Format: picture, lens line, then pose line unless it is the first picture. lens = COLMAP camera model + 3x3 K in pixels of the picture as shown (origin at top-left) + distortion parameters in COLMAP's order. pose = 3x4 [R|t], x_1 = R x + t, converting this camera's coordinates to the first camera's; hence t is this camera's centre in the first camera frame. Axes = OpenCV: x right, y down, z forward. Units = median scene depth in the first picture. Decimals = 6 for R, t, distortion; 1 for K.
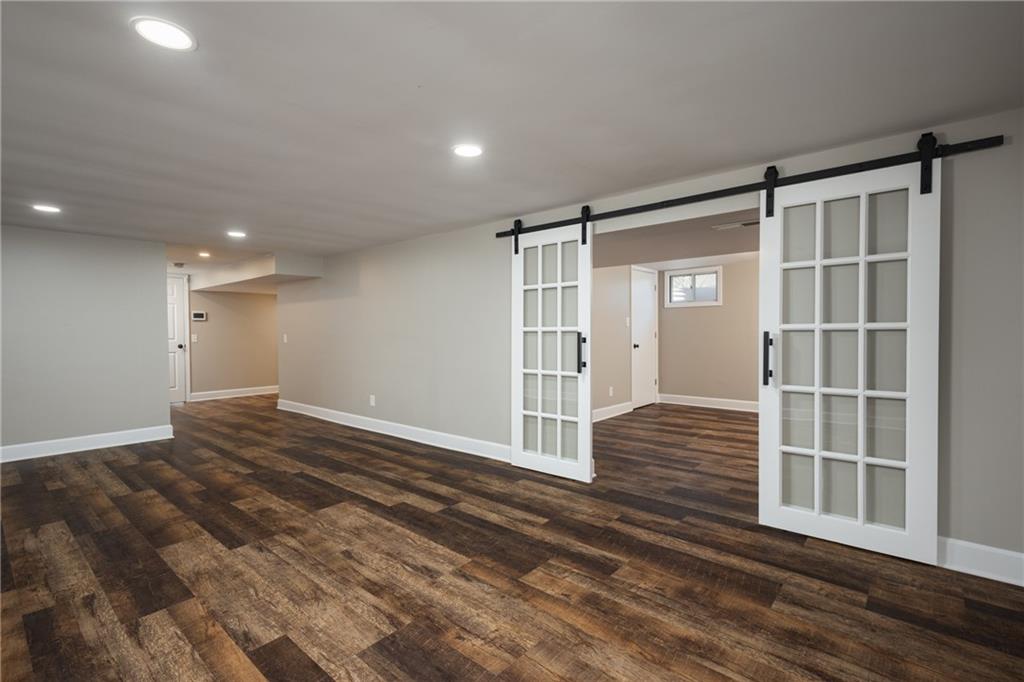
lens RADIAL K [[468.9, 0, 508.4], [0, 468.9, 335.5], [0, 0, 1]] dist [0.005229, -0.002556]
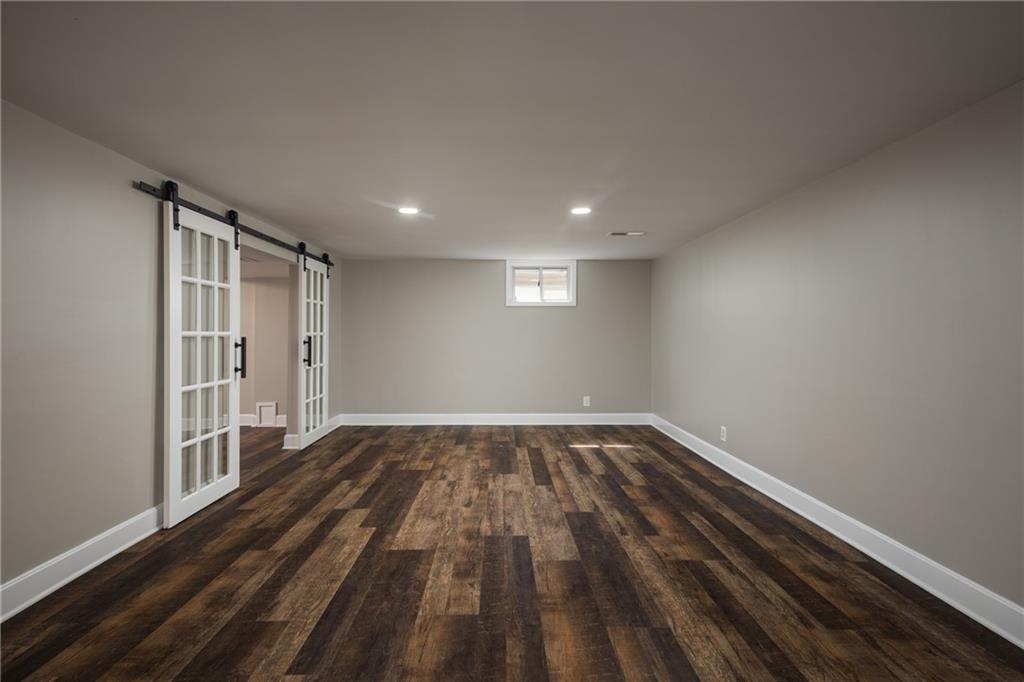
lens RADIAL K [[468.9, 0, 510.1], [0, 468.9, 338.8], [0, 0, 1]] dist [0.005229, -0.002556]
pose [[-0.670450, -0.003042, 0.741948, -1.278684], [0.010349, 0.999856, 0.013451, -0.015769], [-0.741882, 0.016697, -0.670322, 1.634063]]
